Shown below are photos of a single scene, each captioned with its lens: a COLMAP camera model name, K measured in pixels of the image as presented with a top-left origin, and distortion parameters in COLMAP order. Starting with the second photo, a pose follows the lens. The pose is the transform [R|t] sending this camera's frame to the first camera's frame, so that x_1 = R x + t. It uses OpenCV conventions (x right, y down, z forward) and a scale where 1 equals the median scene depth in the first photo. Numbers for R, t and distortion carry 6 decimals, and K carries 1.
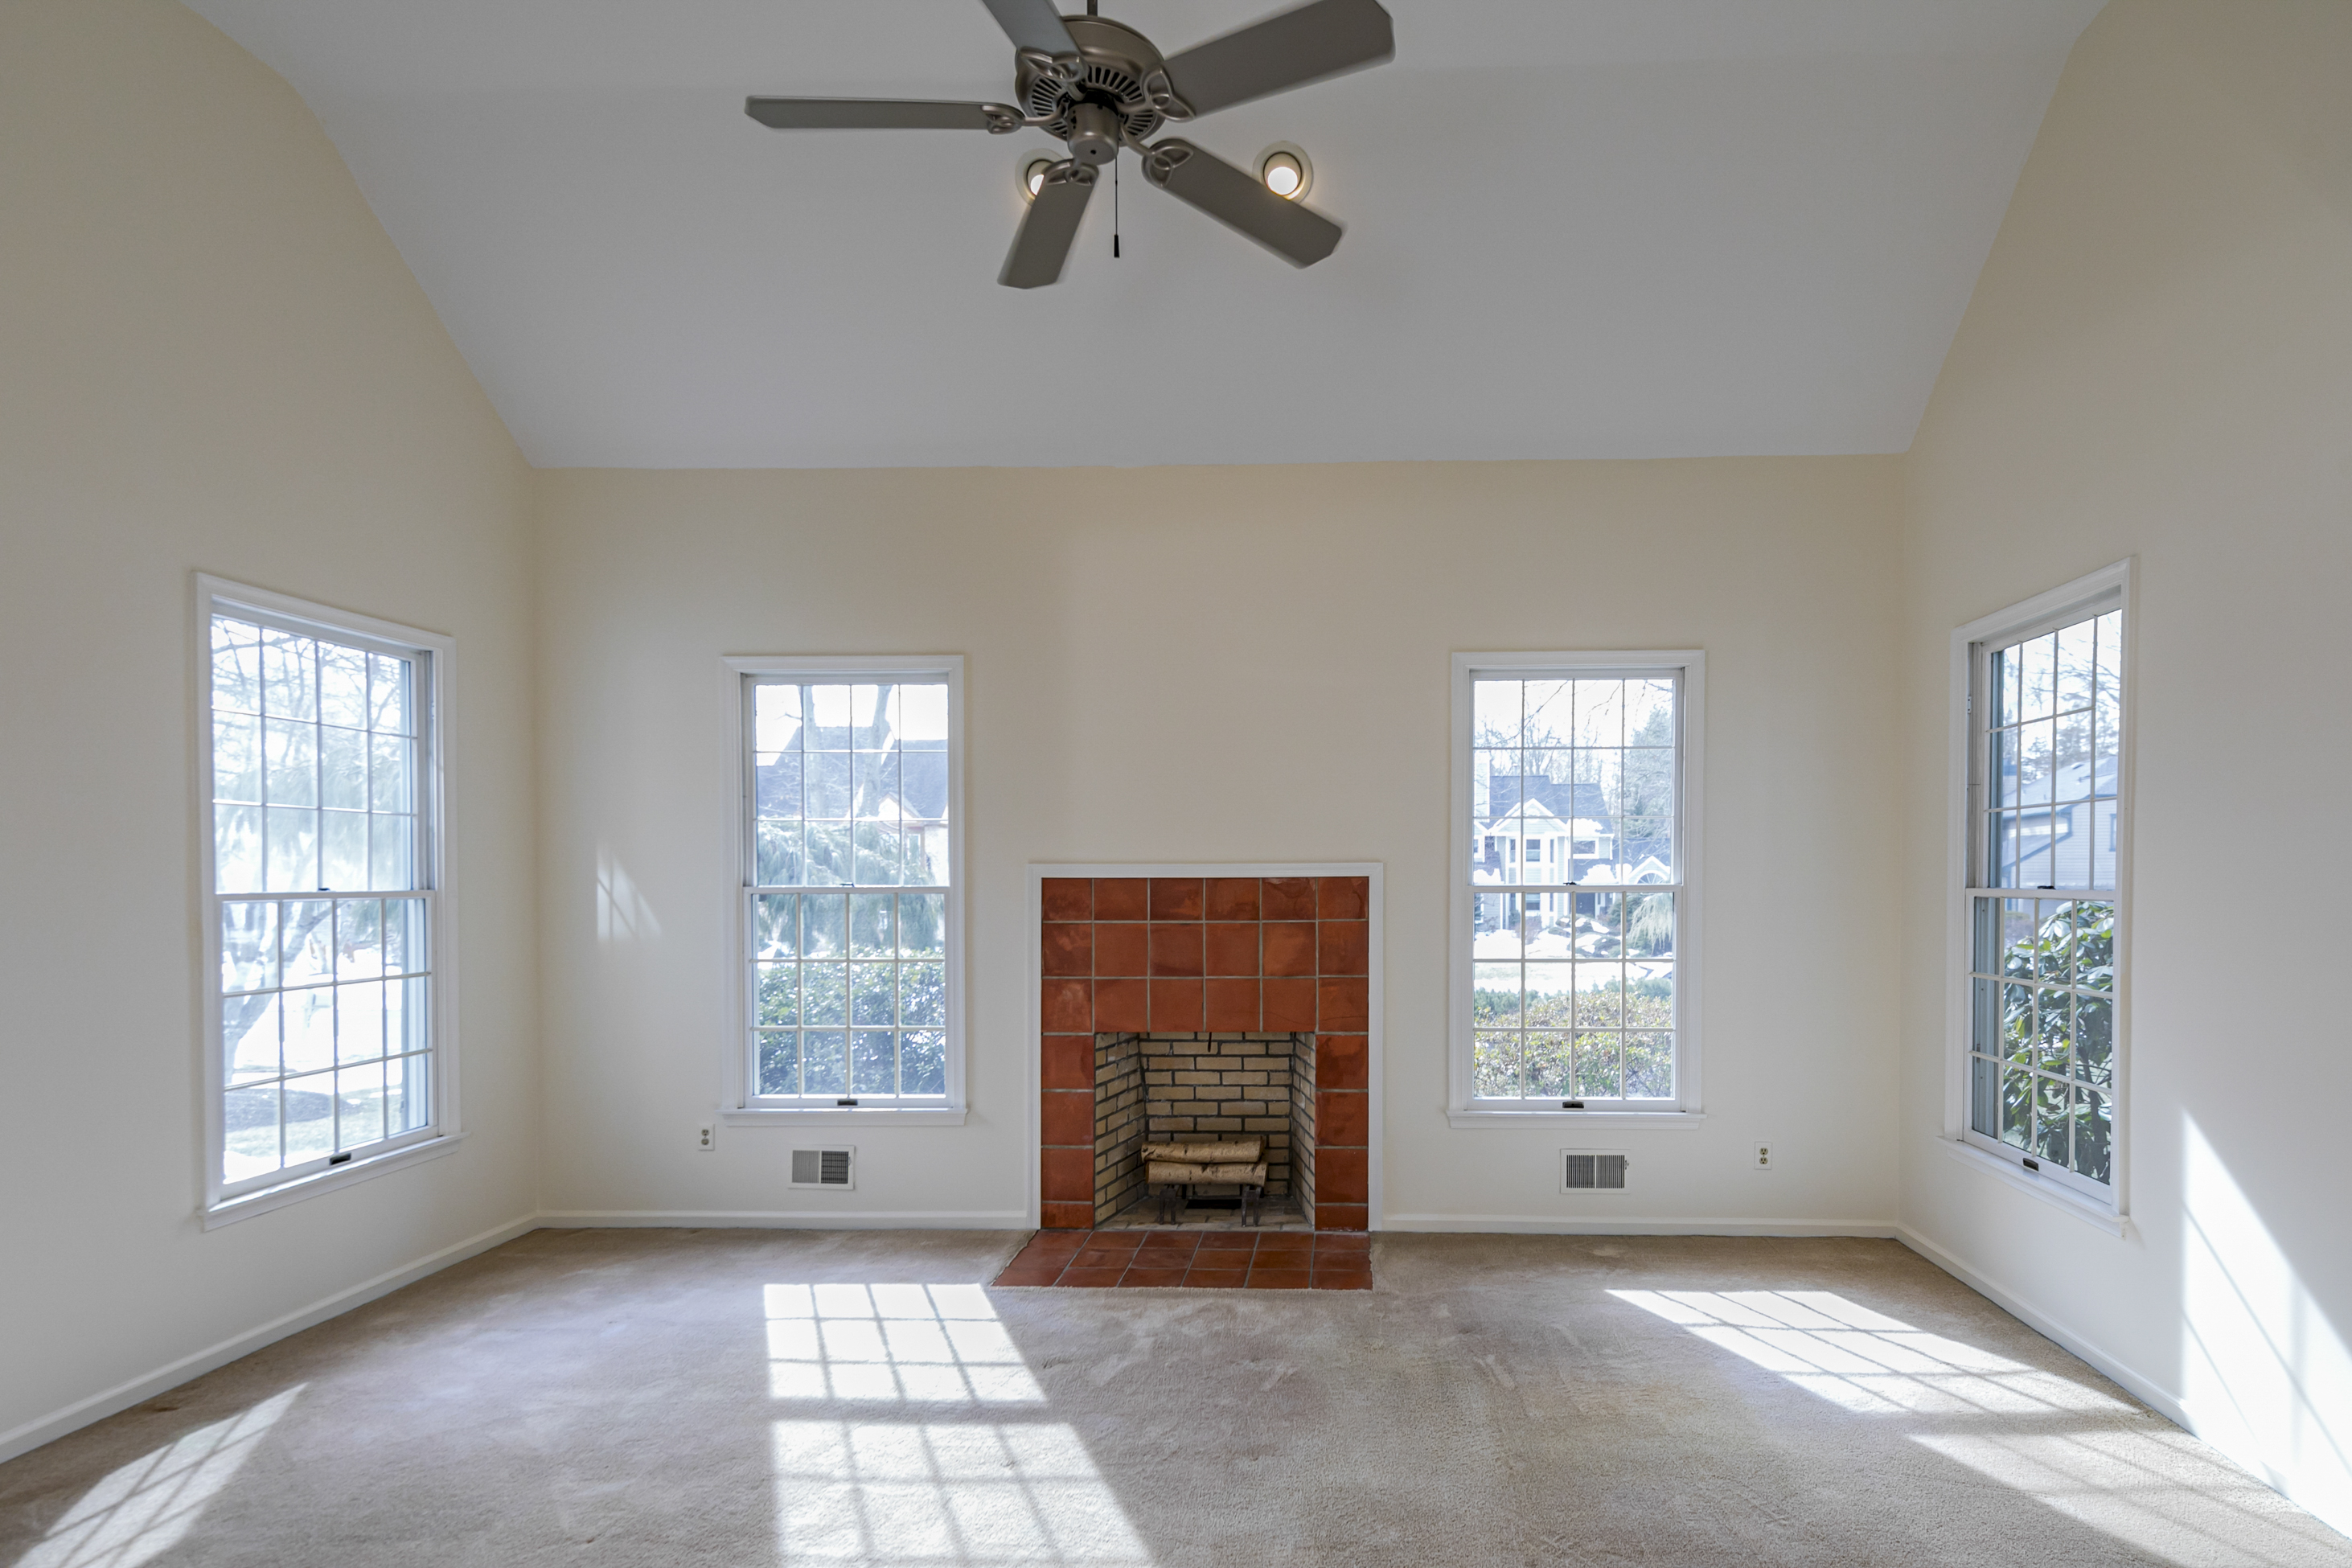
lens RADIAL K [[1154.2, 0, 1299.9], [0, 1154.2, 909.8], [0, 0, 1]] dist [0.018994, -0.006550]
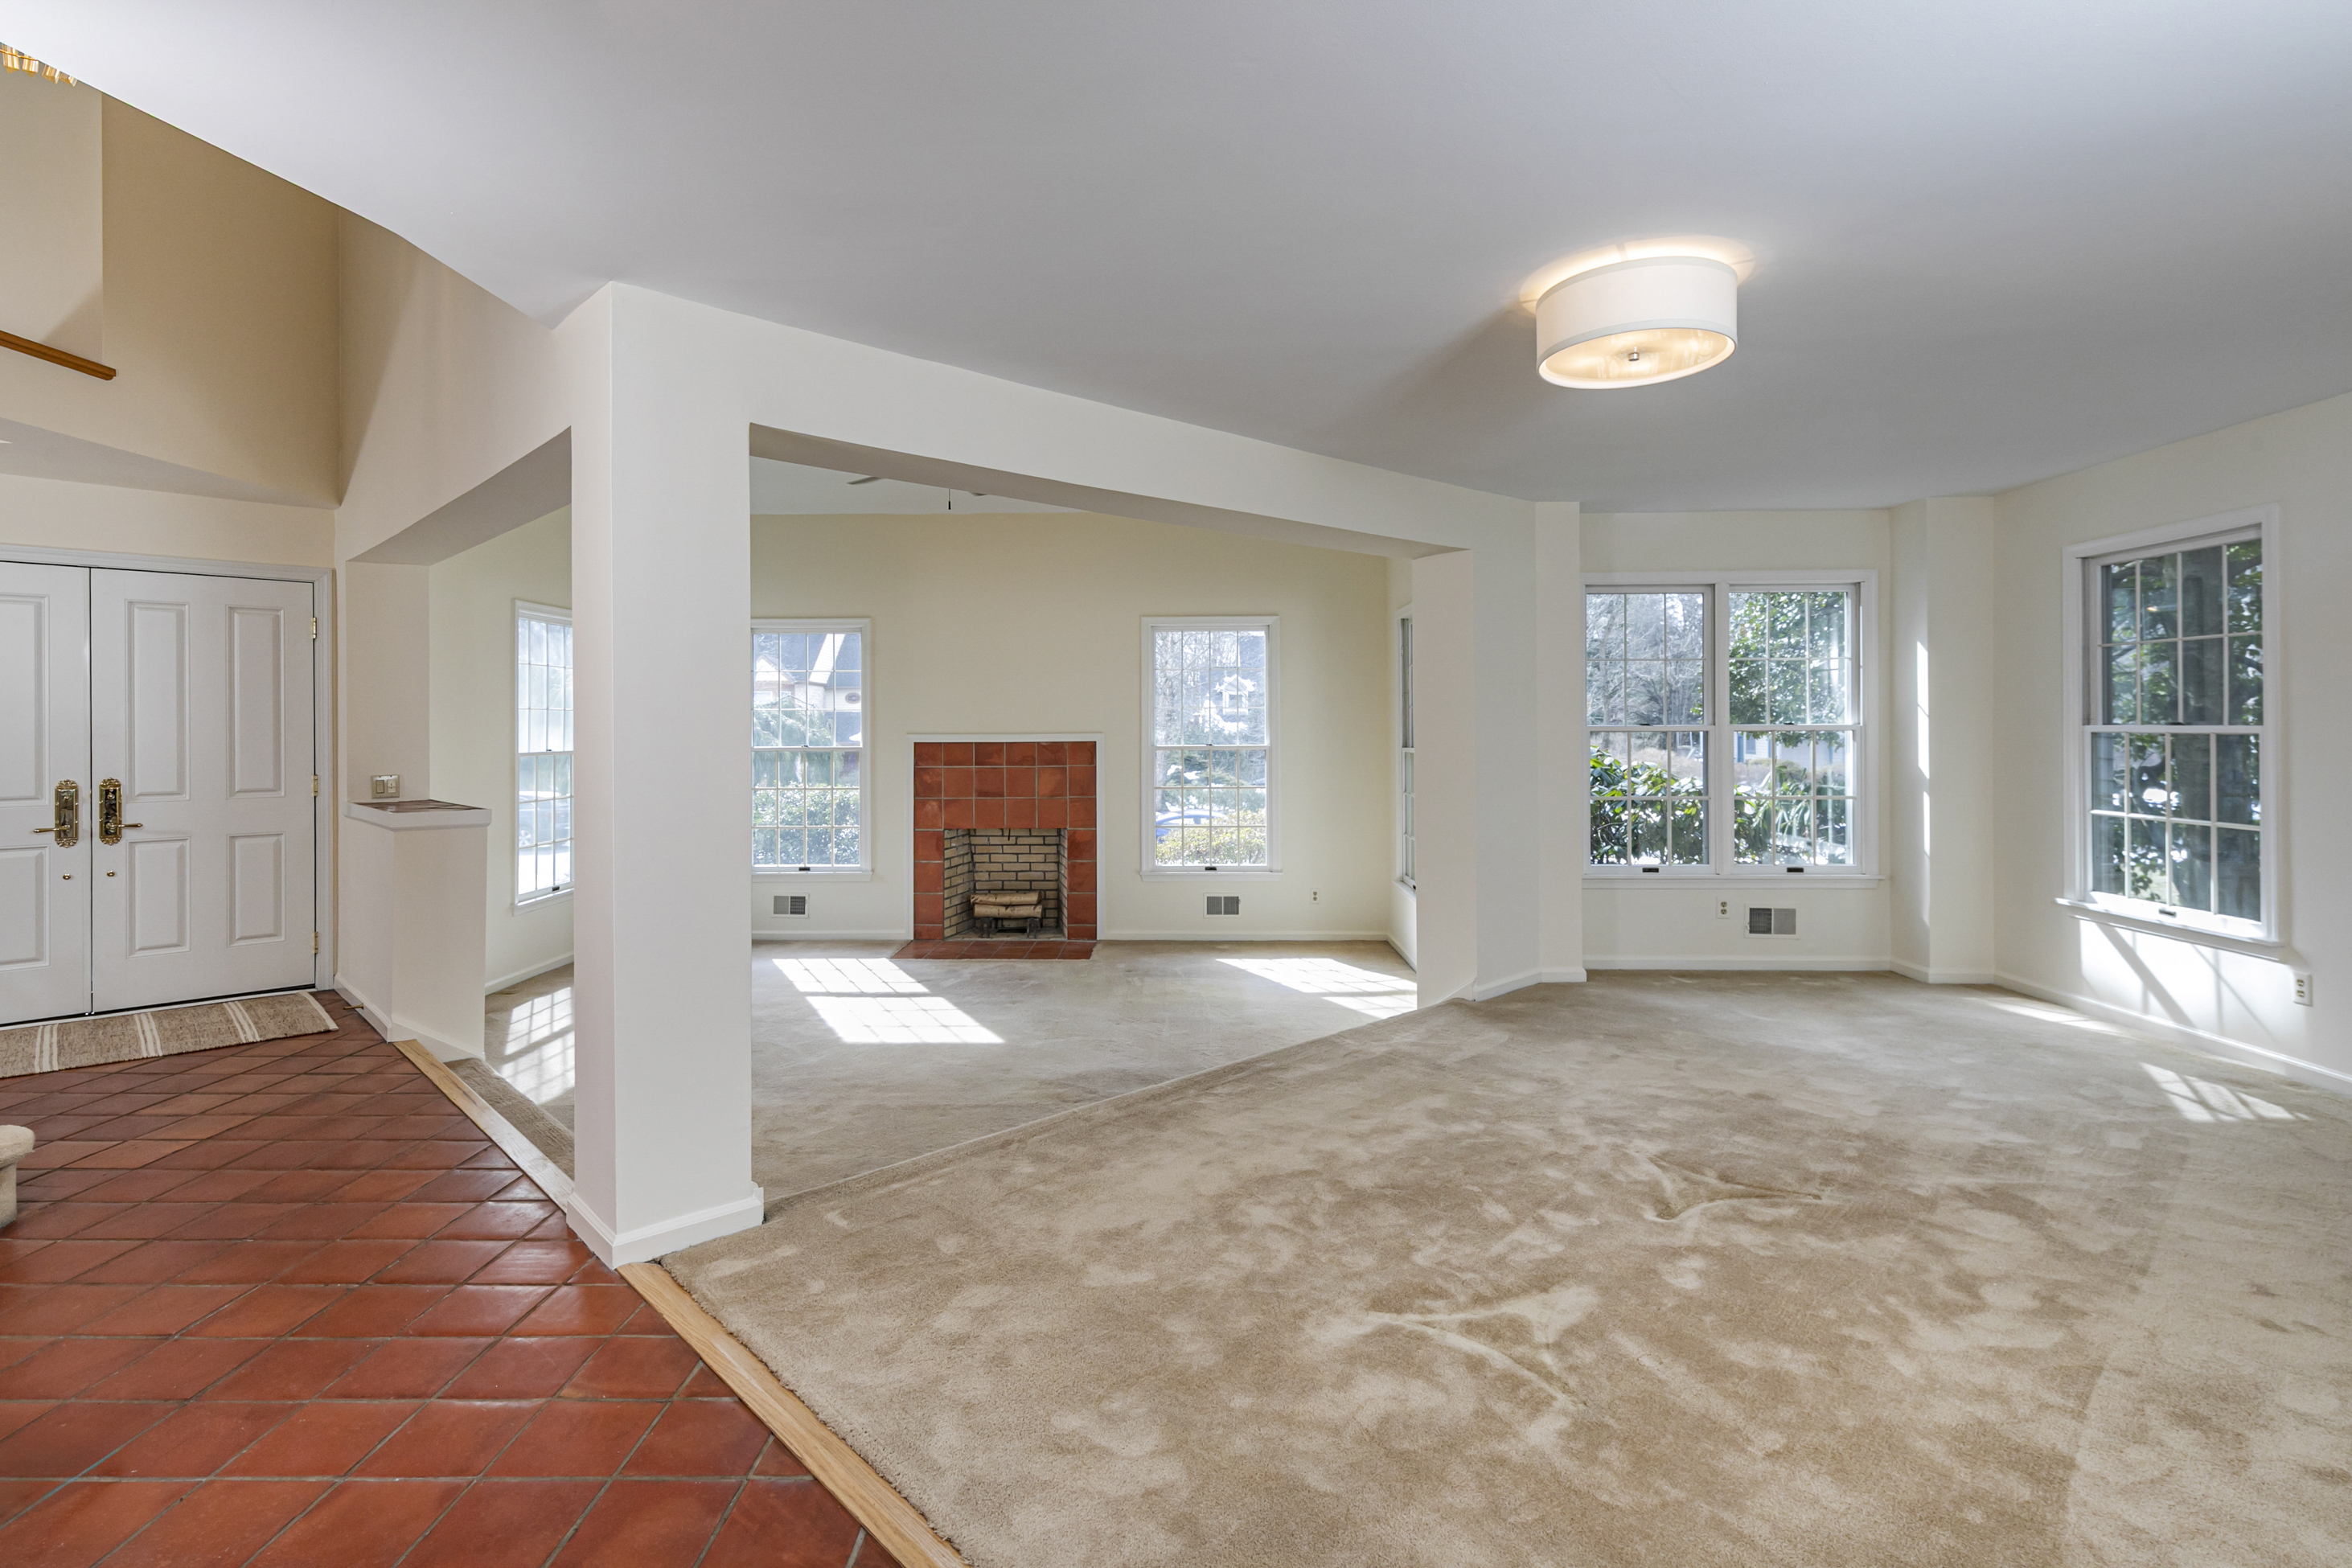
lens RADIAL K [[1154.2, 0, 1154.6], [0, 1154.2, 742.6], [0, 0, 1]] dist [0.018994, -0.006550]
pose [[0.999989, -0.001422, 0.004536, 0.140009], [0.001476, 0.999929, -0.011799, -0.005354], [-0.004519, 0.011805, 0.999920, -0.785537]]
